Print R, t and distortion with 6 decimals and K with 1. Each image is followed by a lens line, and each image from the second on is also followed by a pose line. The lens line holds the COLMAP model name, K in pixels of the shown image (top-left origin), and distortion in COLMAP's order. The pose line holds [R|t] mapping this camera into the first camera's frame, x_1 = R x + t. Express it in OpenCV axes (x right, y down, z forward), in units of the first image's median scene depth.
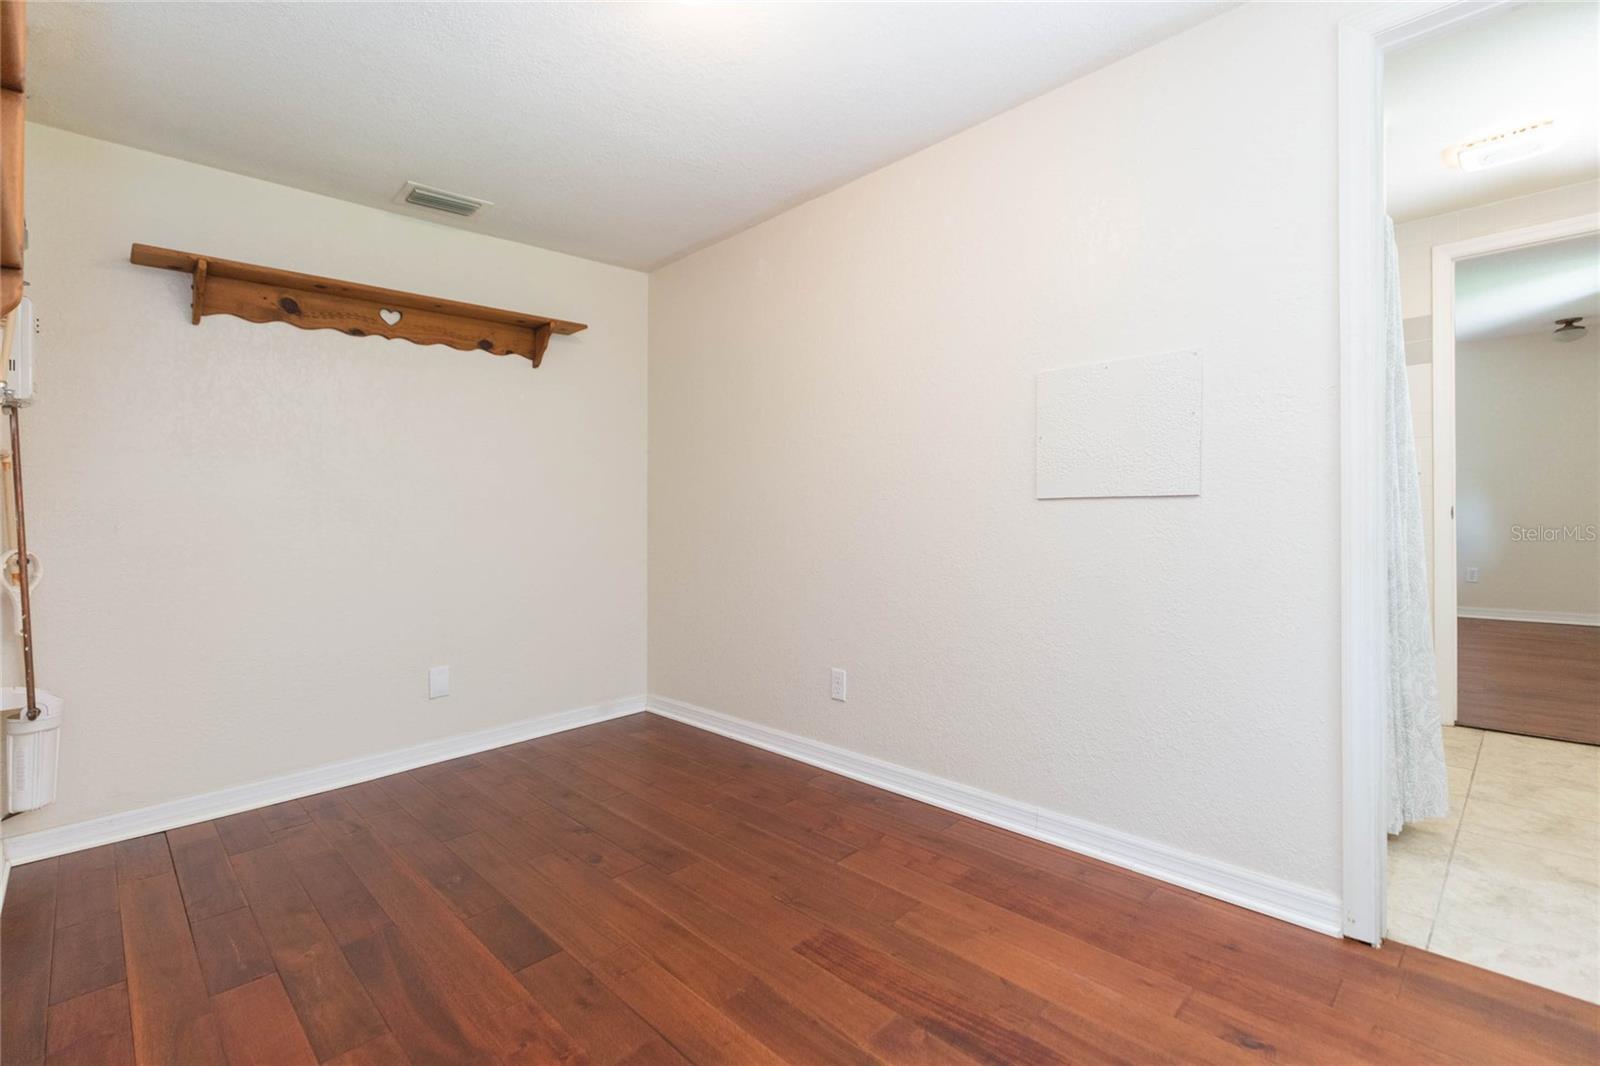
lens RADIAL K [[728.5, 0, 824.5], [0, 728.5, 512.9], [0, 0, 1]] dist [0.006077, 0.000959]
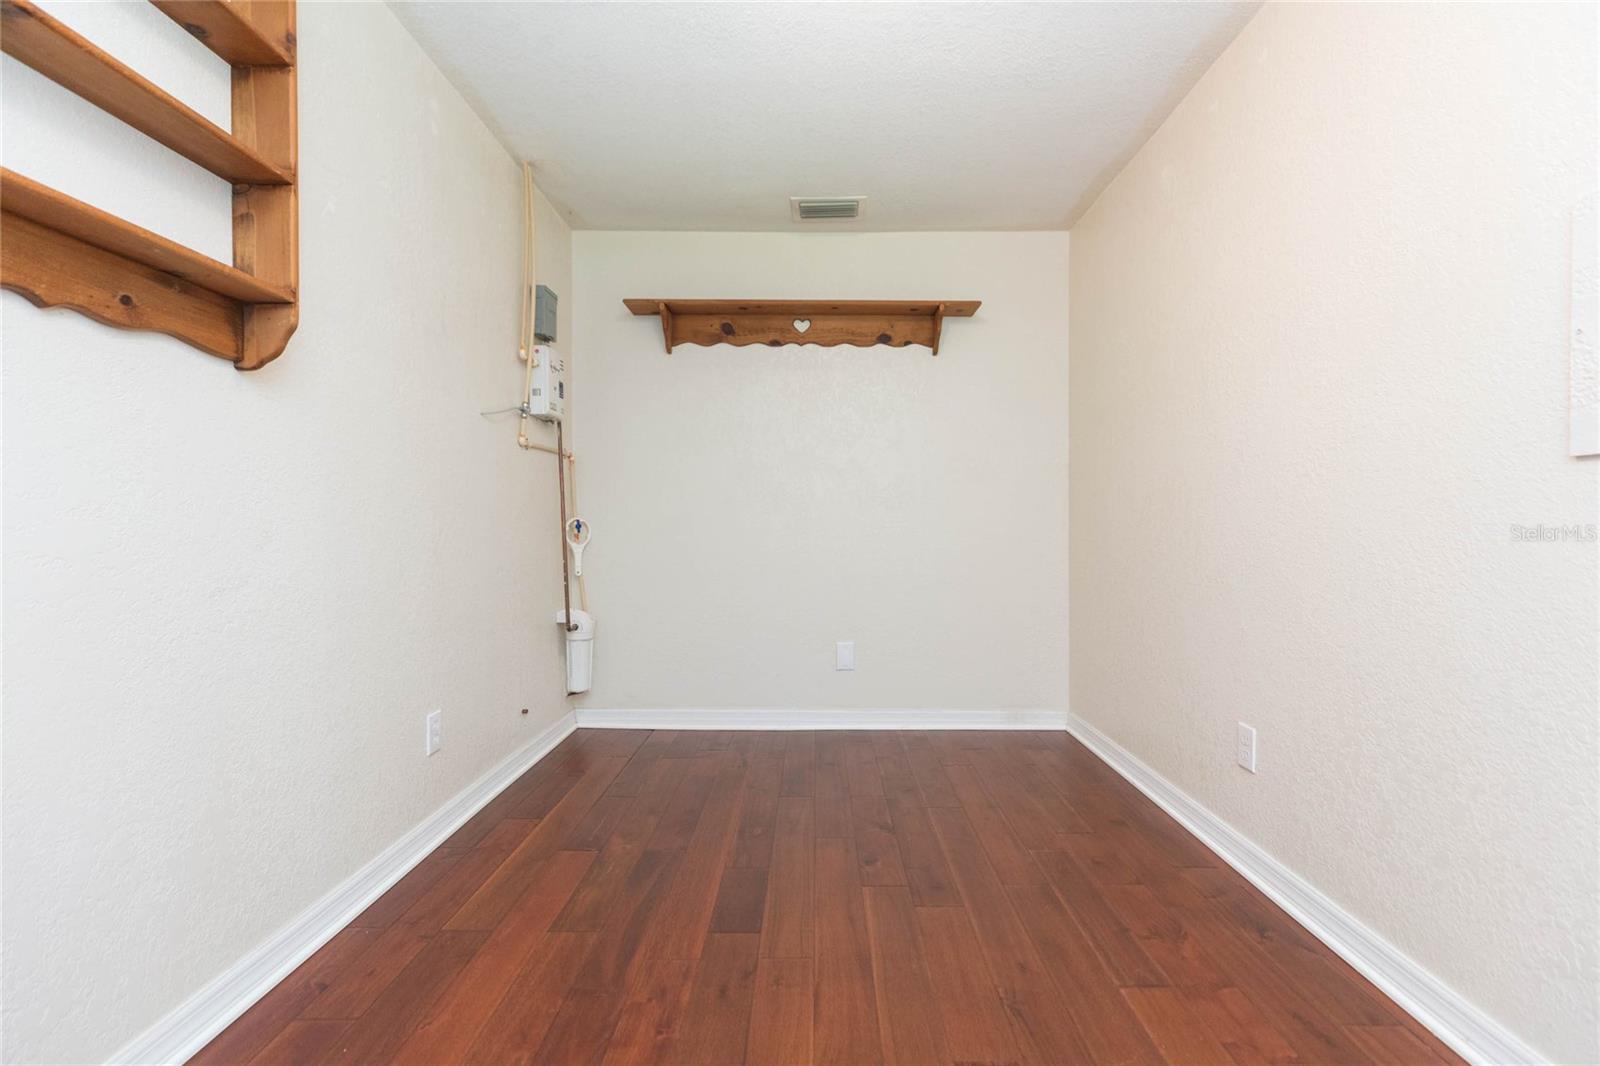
lens RADIAL K [[728.5, 0, 804.7], [0, 728.5, 520.3], [0, 0, 1]] dist [0.006077, 0.000959]
pose [[0.698669, 0.021052, -0.715136, 0.243818], [-0.021572, 0.999732, 0.008355, 0.026220], [0.715120, 0.009589, 0.698936, 0.237637]]
